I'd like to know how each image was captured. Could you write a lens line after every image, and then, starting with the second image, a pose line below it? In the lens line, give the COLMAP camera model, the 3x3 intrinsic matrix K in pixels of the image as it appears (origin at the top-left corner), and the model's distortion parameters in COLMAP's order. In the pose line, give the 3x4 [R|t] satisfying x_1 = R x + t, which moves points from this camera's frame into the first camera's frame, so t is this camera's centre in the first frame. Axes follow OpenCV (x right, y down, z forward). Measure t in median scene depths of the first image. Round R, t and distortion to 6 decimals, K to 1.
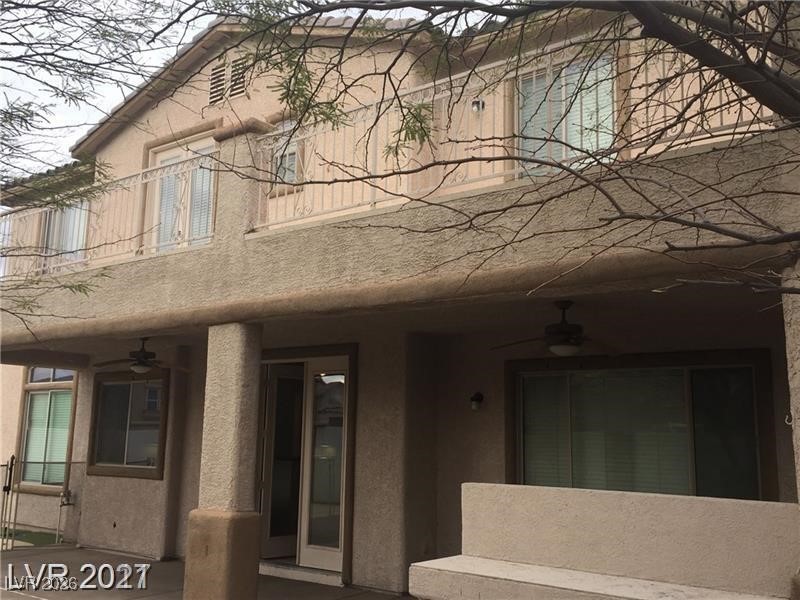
lens RADIAL K [[810.9, 0, 400.4], [0, 810.9, 297.5], [0, 0, 1]] dist [0.043463, 0.000000]
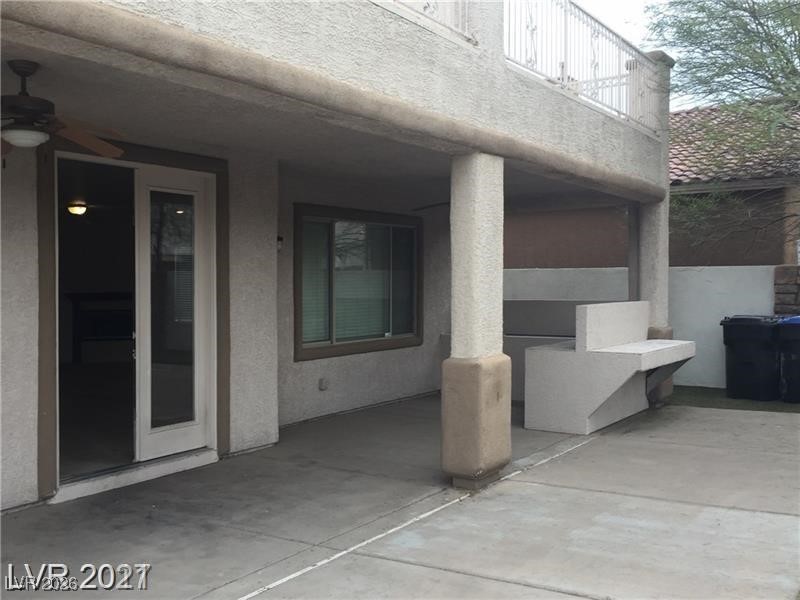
lens RADIAL K [[810.9, 0, 400.0], [0, 810.9, 300.0], [0, 0, 1]] dist [0.043463, 0.000000]
pose [[-0.078467, -0.040197, 0.996106, -0.882041], [-0.163944, 0.986103, 0.026879, 0.145430], [-0.983344, -0.161197, -0.083966, 0.913157]]
